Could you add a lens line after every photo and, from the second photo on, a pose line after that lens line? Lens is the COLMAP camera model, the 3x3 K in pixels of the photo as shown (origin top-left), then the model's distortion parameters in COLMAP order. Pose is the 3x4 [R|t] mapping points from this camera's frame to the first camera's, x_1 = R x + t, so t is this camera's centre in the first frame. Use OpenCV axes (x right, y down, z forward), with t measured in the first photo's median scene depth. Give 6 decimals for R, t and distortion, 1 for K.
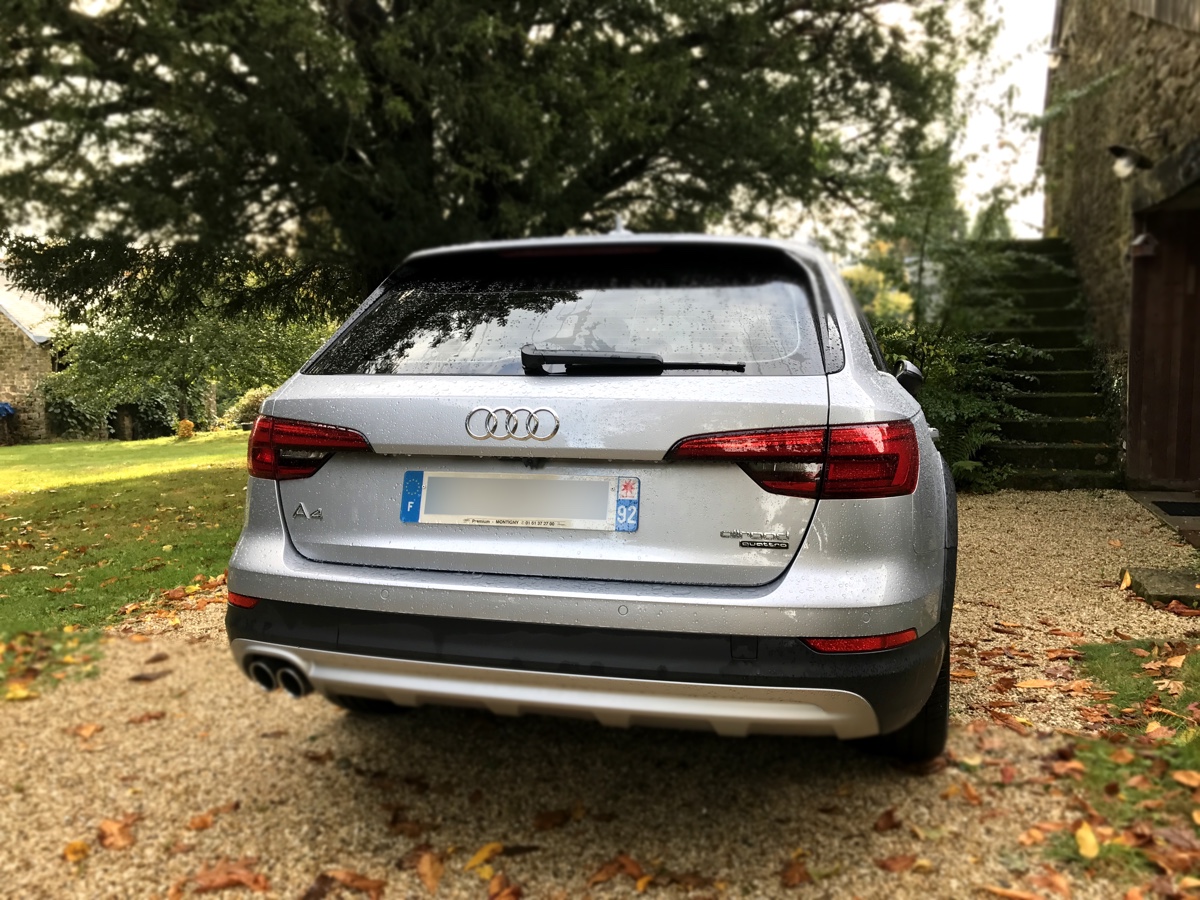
lens RADIAL K [[988.5, 0, 599.9], [0, 988.5, 442.5], [0, 0, 1]] dist [0.050805, -0.047752]
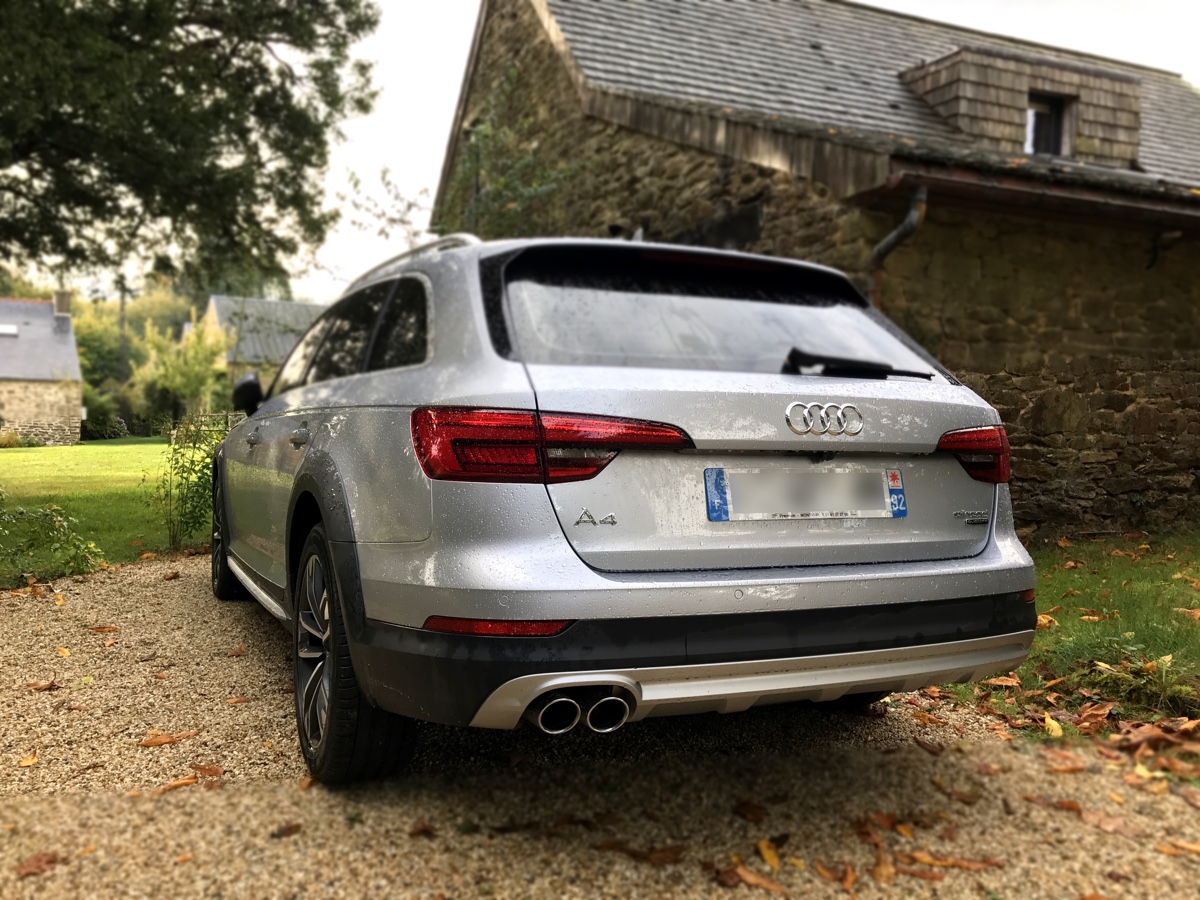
lens RADIAL K [[948.7, 0, 599.7], [0, 948.7, 458.0], [0, 0, 1]] dist [0.017251, 0.002388]
pose [[0.755988, -0.005048, 0.654566, -0.876278], [0.015145, 0.999837, -0.009780, 0.026830], [-0.654410, 0.017307, 0.755942, 0.380053]]
